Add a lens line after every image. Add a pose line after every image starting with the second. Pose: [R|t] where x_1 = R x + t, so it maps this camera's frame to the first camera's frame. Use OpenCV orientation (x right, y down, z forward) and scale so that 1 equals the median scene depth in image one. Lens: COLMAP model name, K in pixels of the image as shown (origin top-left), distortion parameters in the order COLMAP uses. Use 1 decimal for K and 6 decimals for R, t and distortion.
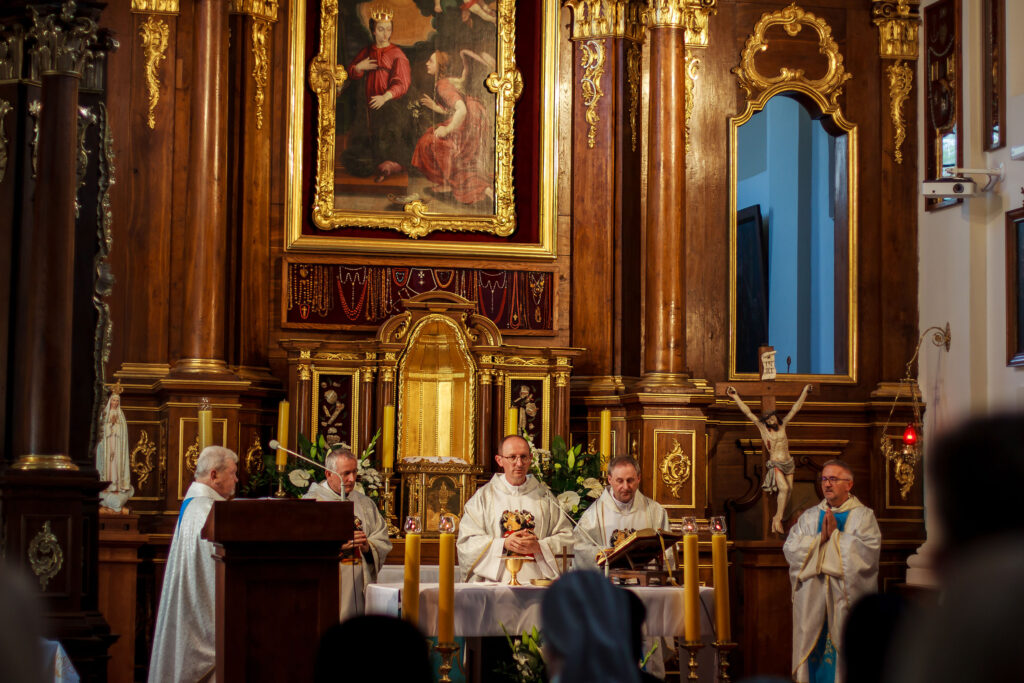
lens RADIAL K [[2376.2, 0, 507.5], [0, 2376.2, 340.8], [0, 0, 1]] dist [-0.139234, 0.000000]
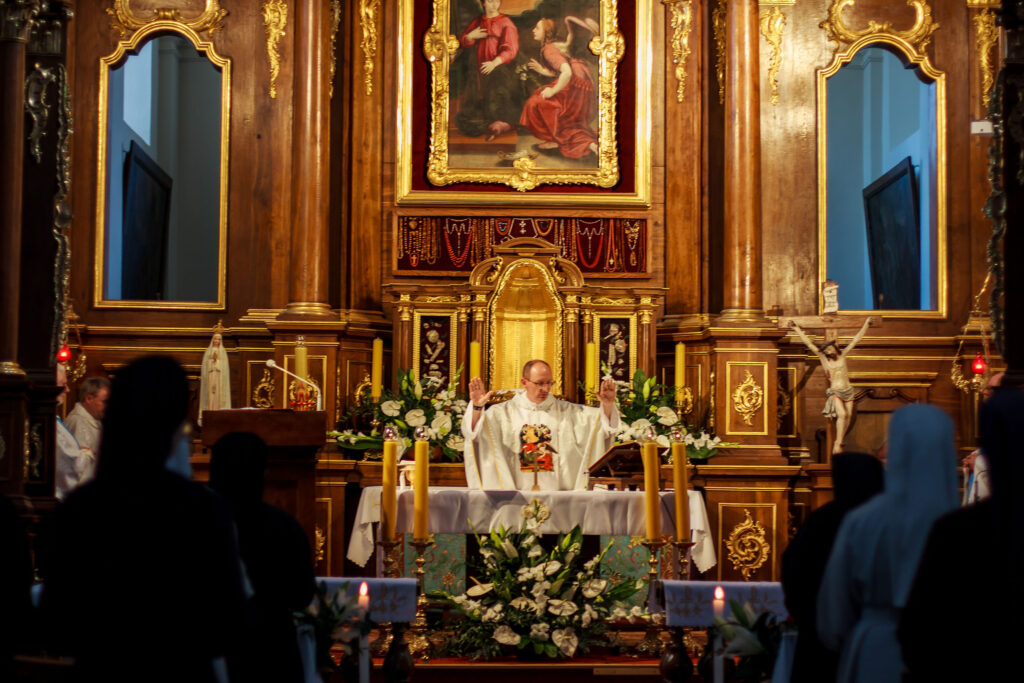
lens RADIAL K [[2376.2, 0, 528.7], [0, 2376.2, 309.5], [0, 0, 1]] dist [-0.139234, 0.000000]
pose [[0.980414, -0.019643, -0.195964, 0.181514], [0.017515, 0.999767, -0.012589, 0.025360], [0.196166, 0.008910, 0.980530, -0.065468]]
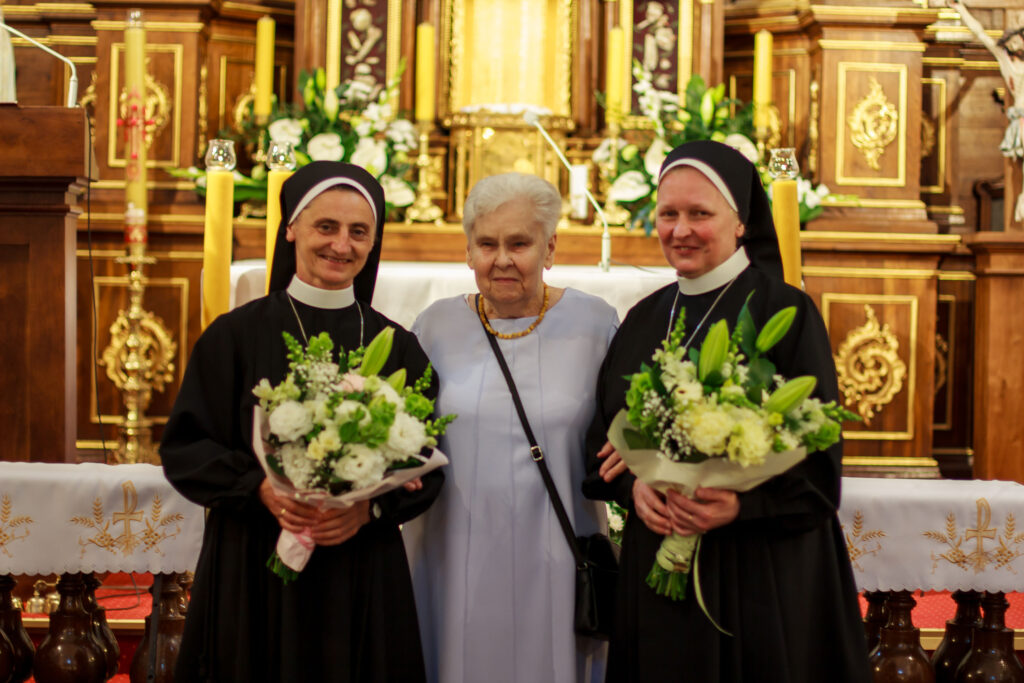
lens RADIAL K [[2376.2, 0, 518.6], [0, 2376.2, 341.0], [0, 0, 1]] dist [-0.139234, 0.000000]
pose [[0.977561, 0.013200, -0.210240, 0.111259], [0.006634, 0.995611, 0.093355, 0.051252], [0.210550, -0.092654, 0.973182, 0.338342]]
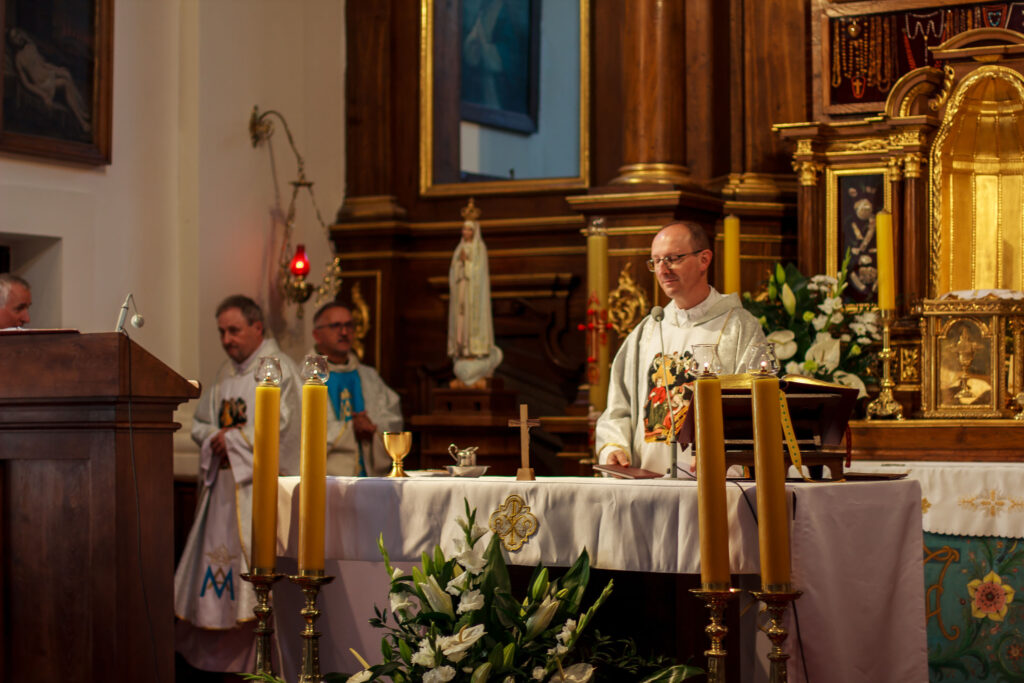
lens RADIAL K [[2376.2, 0, 512.5], [0, 2376.2, 341.2], [0, 0, 1]] dist [-0.139234, 0.000000]
pose [[0.703943, -0.037750, -0.709253, 0.316716], [0.052579, 0.998616, -0.000966, 0.054774], [0.708308, -0.036612, 0.704954, 0.460600]]
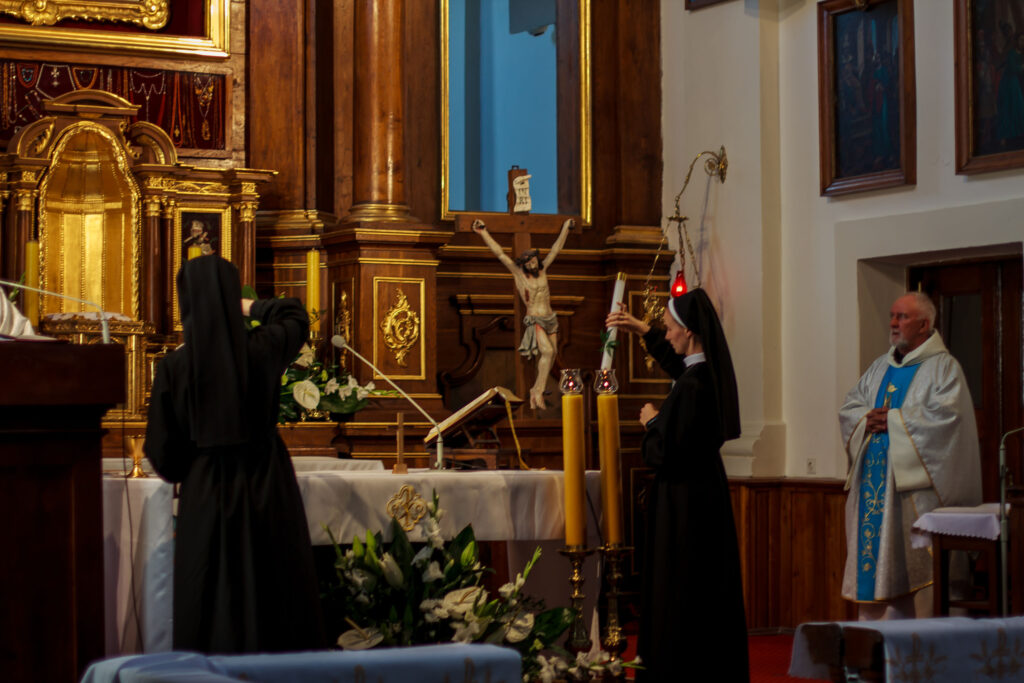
lens RADIAL K [[2376.2, 0, 508.4], [0, 2376.2, 345.1], [0, 0, 1]] dist [-0.139234, 0.000000]
pose [[0.964396, -0.007133, 0.264367, -0.097174], [-0.001856, 0.999429, 0.033735, 0.032931], [-0.264457, -0.033025, 0.963832, 0.247659]]
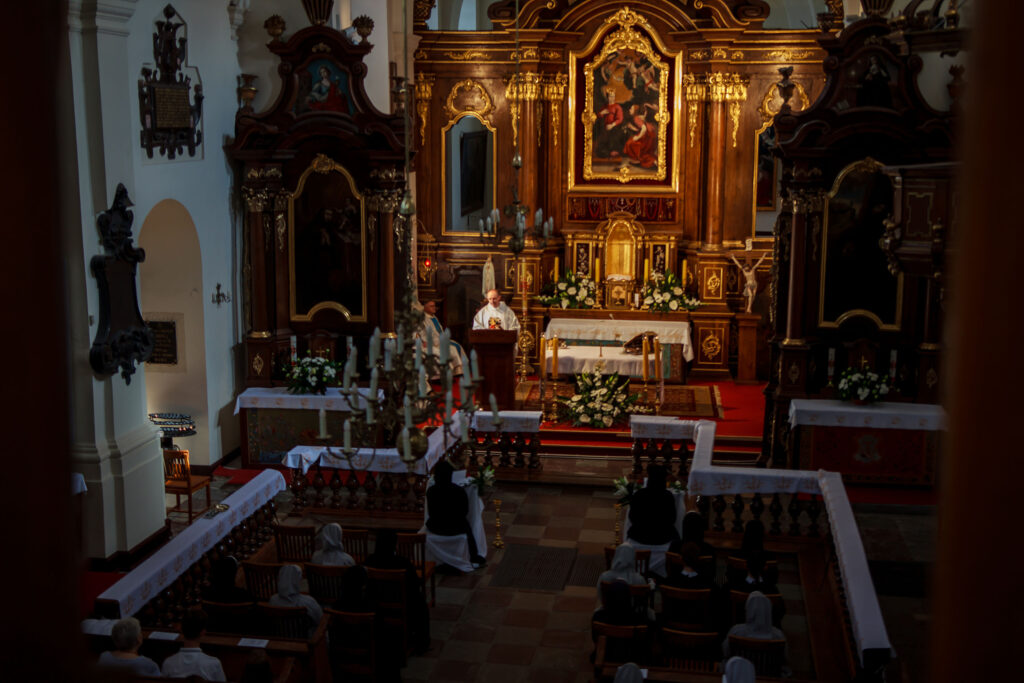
lens RADIAL K [[1266.7, 0, 505.9], [0, 1266.7, 335.7], [0, 0, 1]] dist [0.018933, 0.000000]
pose [[0.929303, 0.053980, -0.365353, 0.354099], [0.033180, 0.973058, 0.228162, -0.202146], [0.367826, -0.224154, 0.902474, -0.296993]]
